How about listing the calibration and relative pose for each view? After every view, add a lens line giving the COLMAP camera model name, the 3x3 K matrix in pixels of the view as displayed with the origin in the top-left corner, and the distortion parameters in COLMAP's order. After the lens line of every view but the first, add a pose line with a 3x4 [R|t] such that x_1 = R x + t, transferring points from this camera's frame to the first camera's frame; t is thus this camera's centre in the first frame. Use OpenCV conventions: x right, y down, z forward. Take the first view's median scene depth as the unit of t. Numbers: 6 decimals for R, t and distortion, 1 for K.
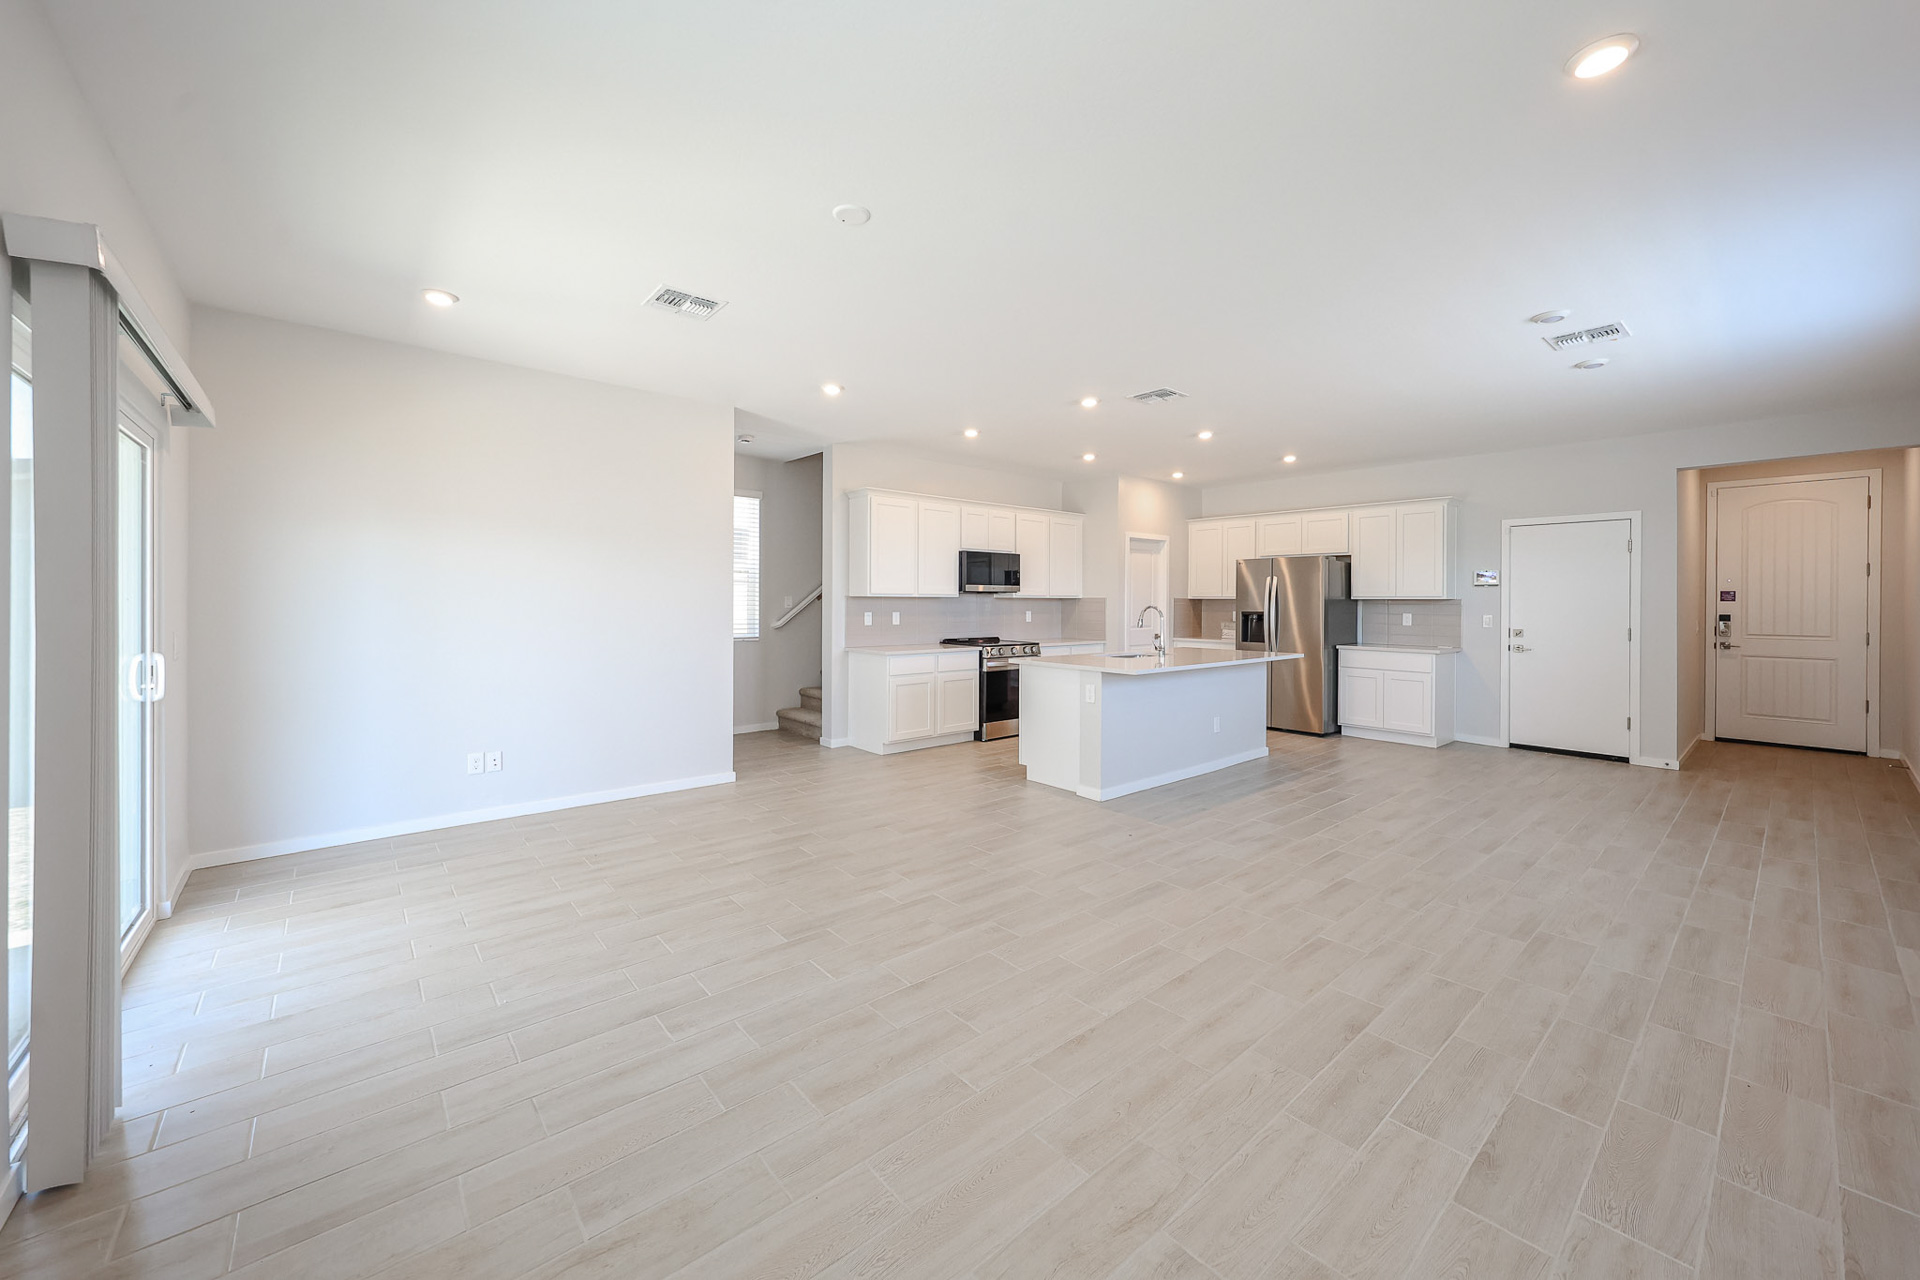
lens RADIAL K [[721.8, 0, 955.0], [0, 721.8, 602.9], [0, 0, 1]] dist [0.002250, -0.000137]
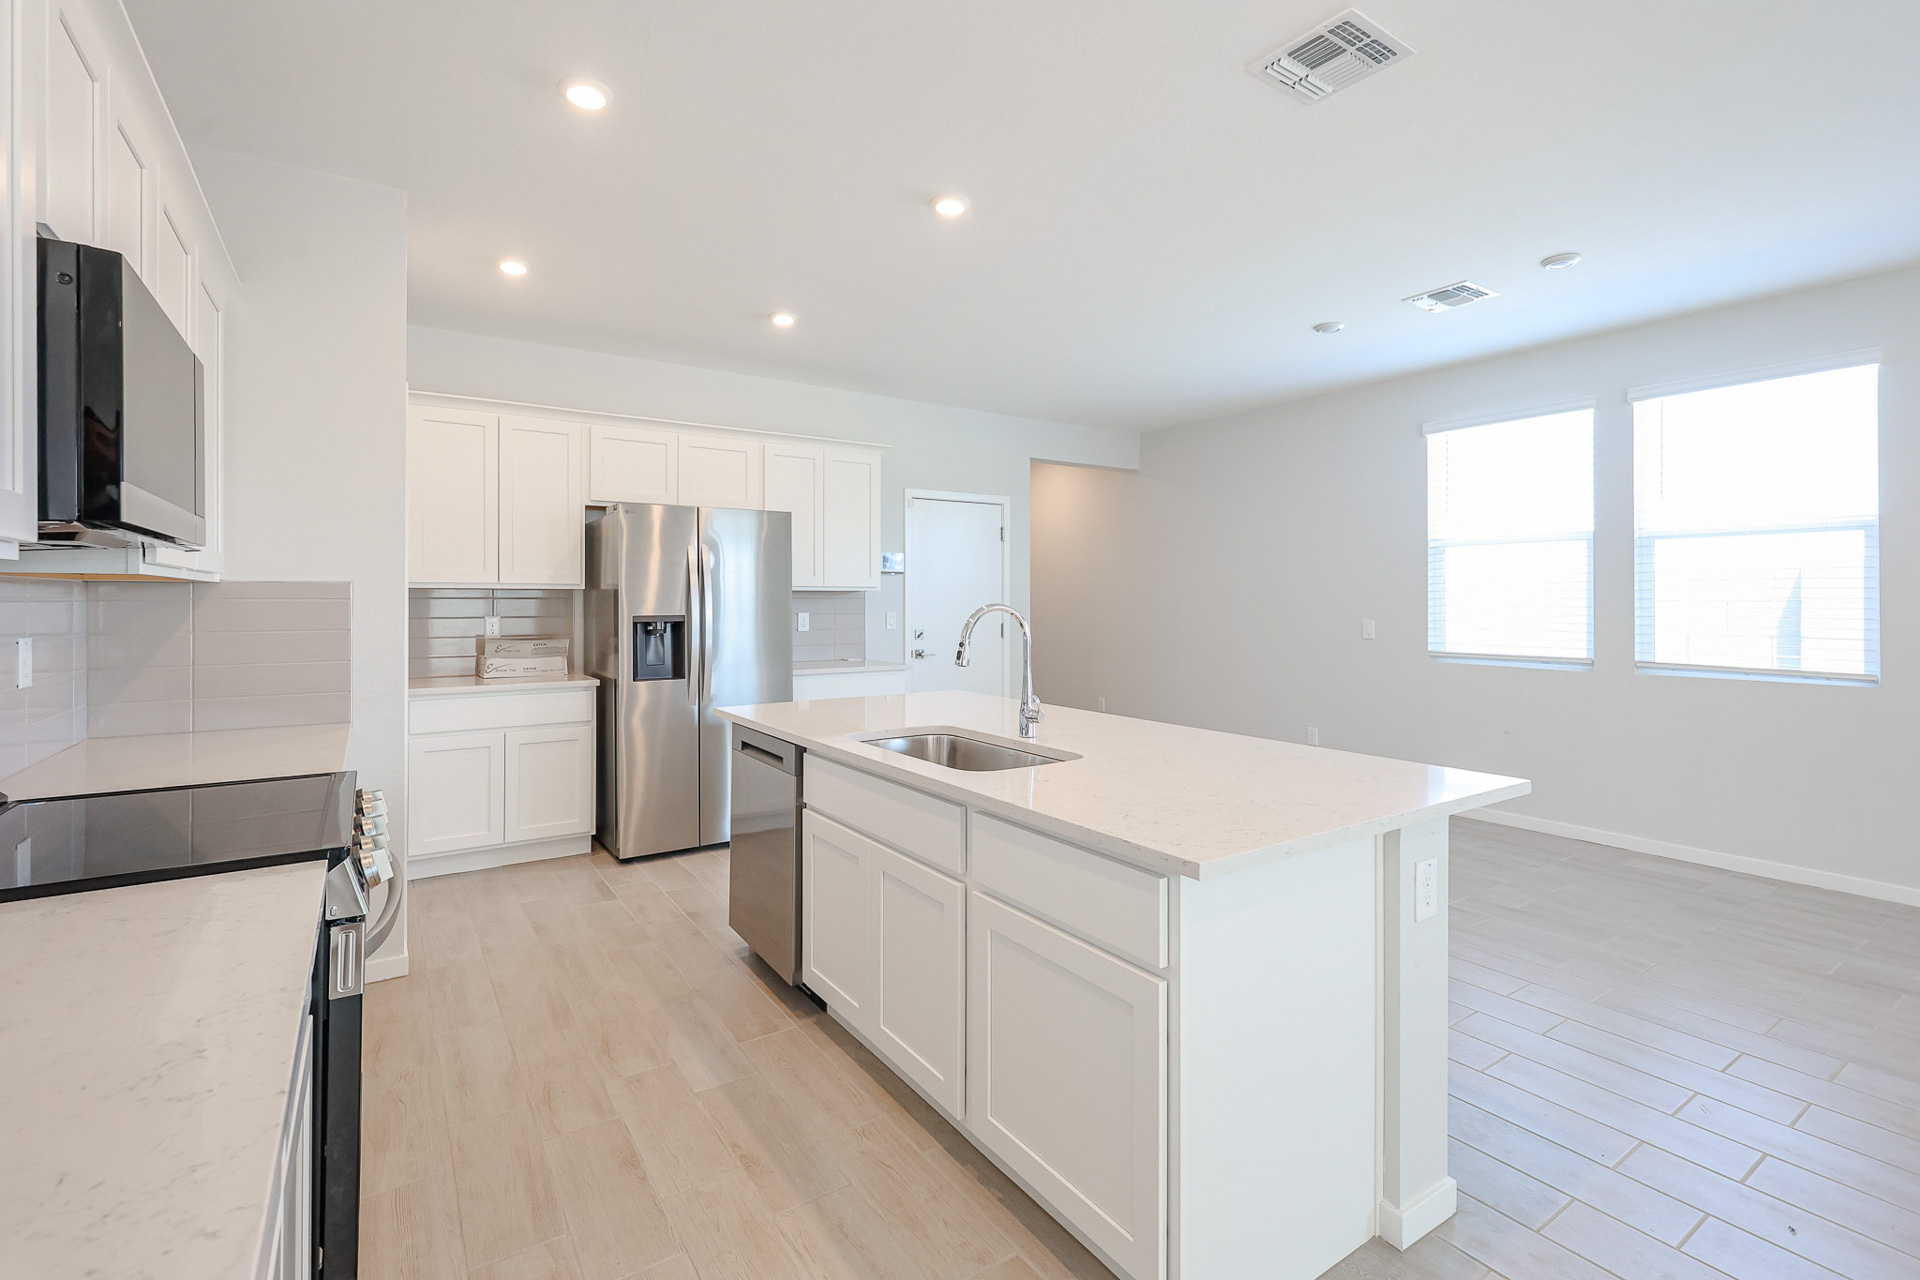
lens RADIAL K [[865.6, 0, 955.3], [0, 865.6, 598.1], [0, 0, 1]] dist [0.002581, 0.000570]
pose [[0.124015, -0.003104, 0.992276, -0.146256], [0.003240, 0.999991, 0.002723, -0.000422], [-0.992275, 0.002877, 0.124024, 0.825531]]
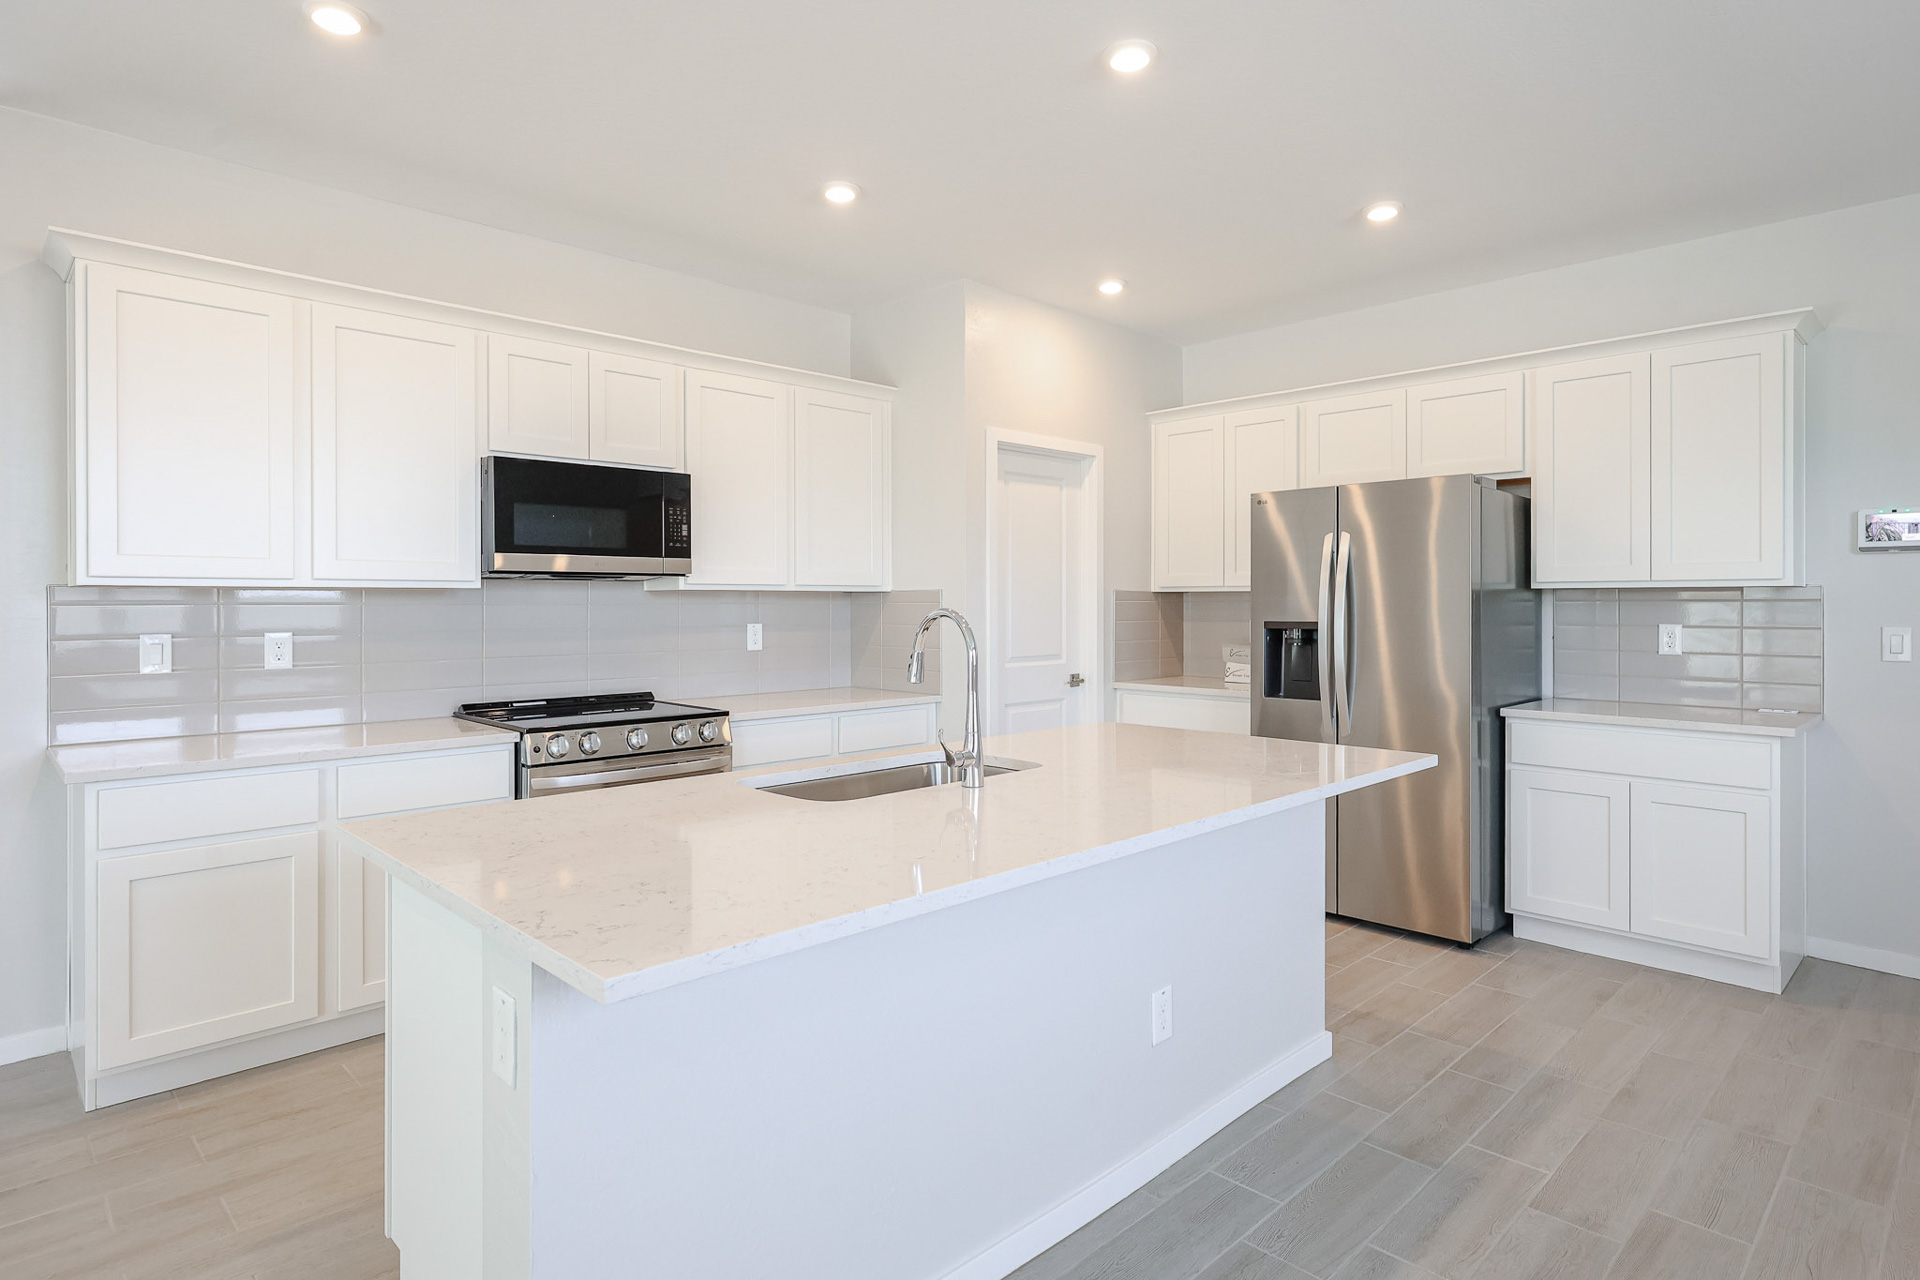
lens RADIAL K [[1009.4, 0, 958.2], [0, 1009.4, 606.3], [0, 0, 1]] dist [-0.002208, -0.000525]
pose [[0.998074, -0.006843, 0.061664, 0.216856], [0.006755, 0.999976, 0.001636, 0.001707], [-0.061674, -0.001216, 0.998096, 0.507051]]
